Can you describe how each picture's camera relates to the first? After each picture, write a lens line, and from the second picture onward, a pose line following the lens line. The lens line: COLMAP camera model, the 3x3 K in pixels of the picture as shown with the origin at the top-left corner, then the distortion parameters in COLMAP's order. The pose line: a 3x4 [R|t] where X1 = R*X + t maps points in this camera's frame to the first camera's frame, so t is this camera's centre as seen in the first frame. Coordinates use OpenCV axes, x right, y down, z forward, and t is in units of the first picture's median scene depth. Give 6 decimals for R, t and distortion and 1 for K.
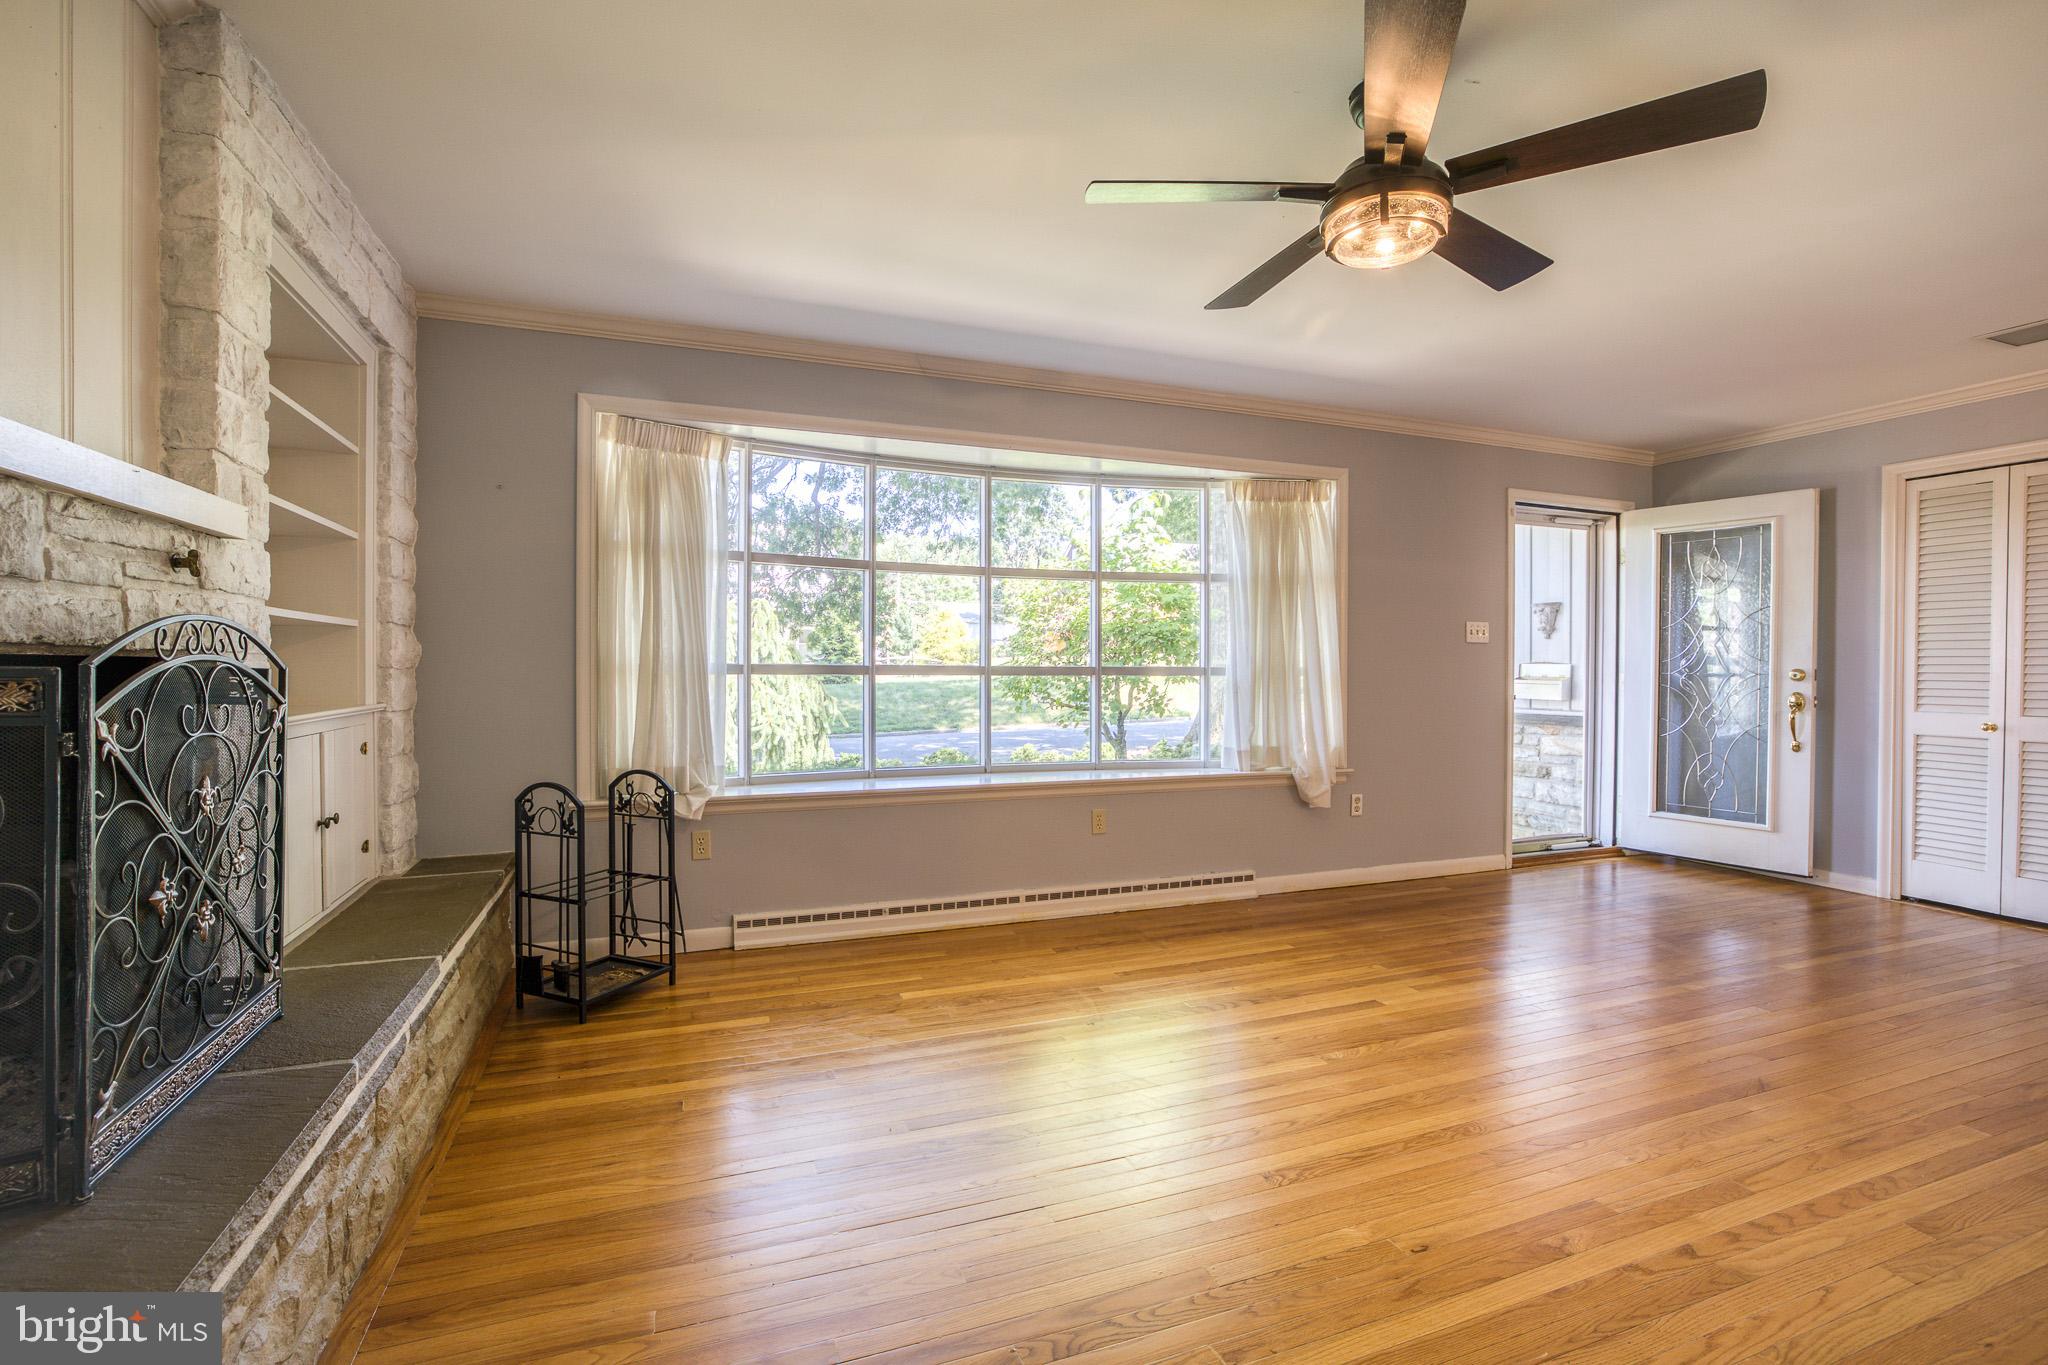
lens RADIAL K [[917.0, 0, 1020.6], [0, 917.0, 677.9], [0, 0, 1]] dist [-0.046697, 0.017662]
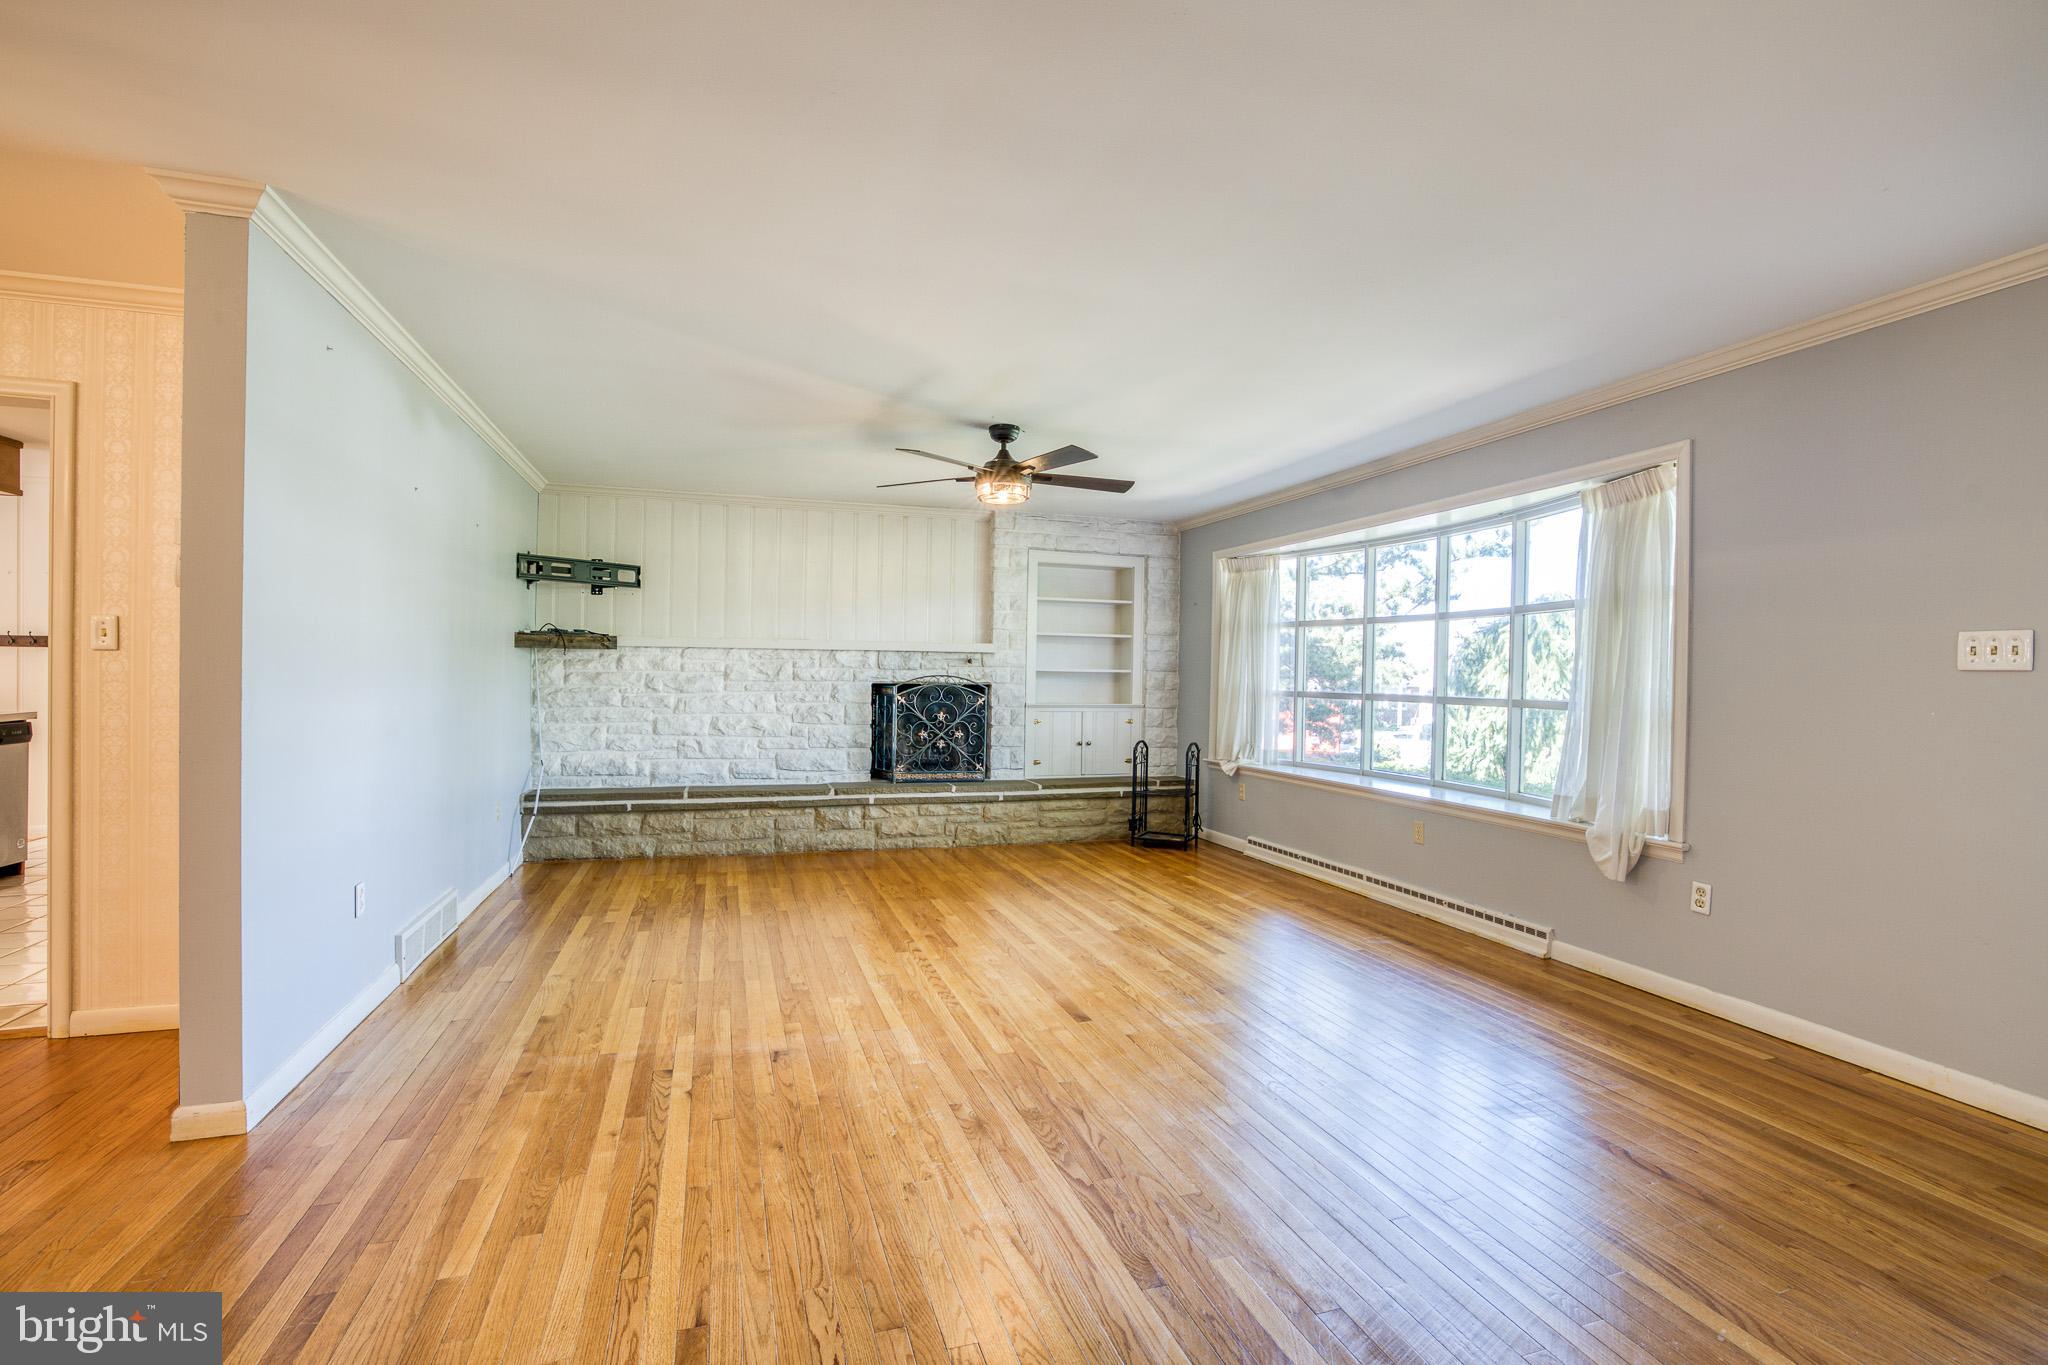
lens RADIAL K [[915.1, 0, 1013.0], [0, 915.1, 681.2], [0, 0, 1]] dist [-0.054572, 0.020948]
pose [[-0.053228, 0.001989, -0.998580, 1.187454], [-0.028372, 0.999591, 0.003504, -0.020829], [0.998179, 0.028518, -0.053149, 0.525355]]
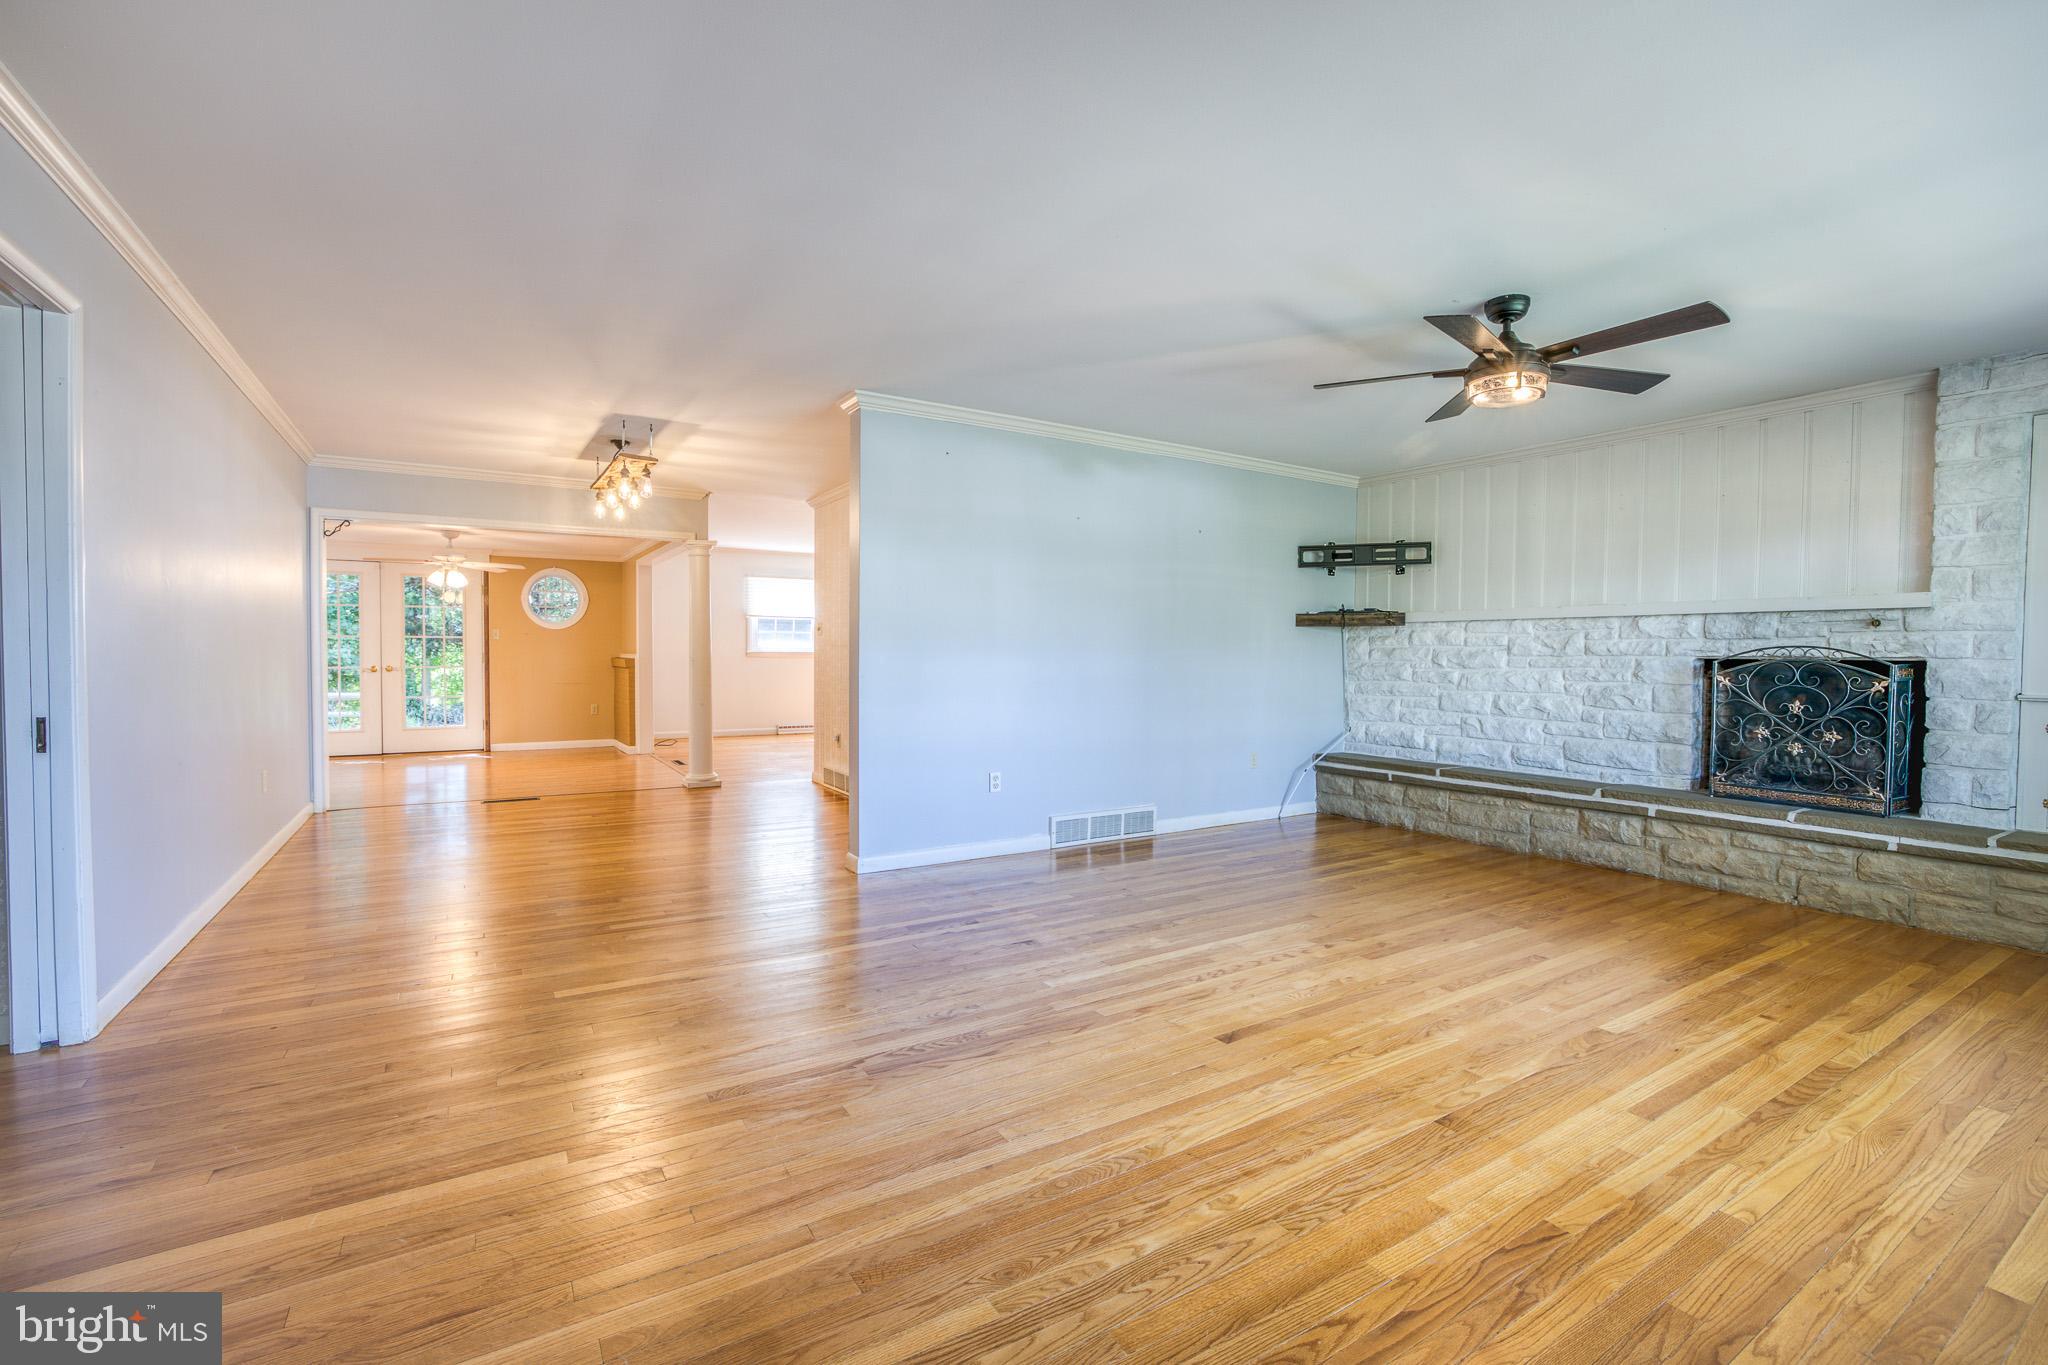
lens RADIAL K [[888.4, 0, 1023.5], [0, 888.4, 677.6], [0, 0, 1]] dist [-0.051982, 0.020673]
pose [[-0.979799, -0.007158, -0.199854, 0.711611], [-0.015549, 0.999061, 0.040443, -0.012328], [0.199377, 0.042734, -0.978991, 1.086738]]
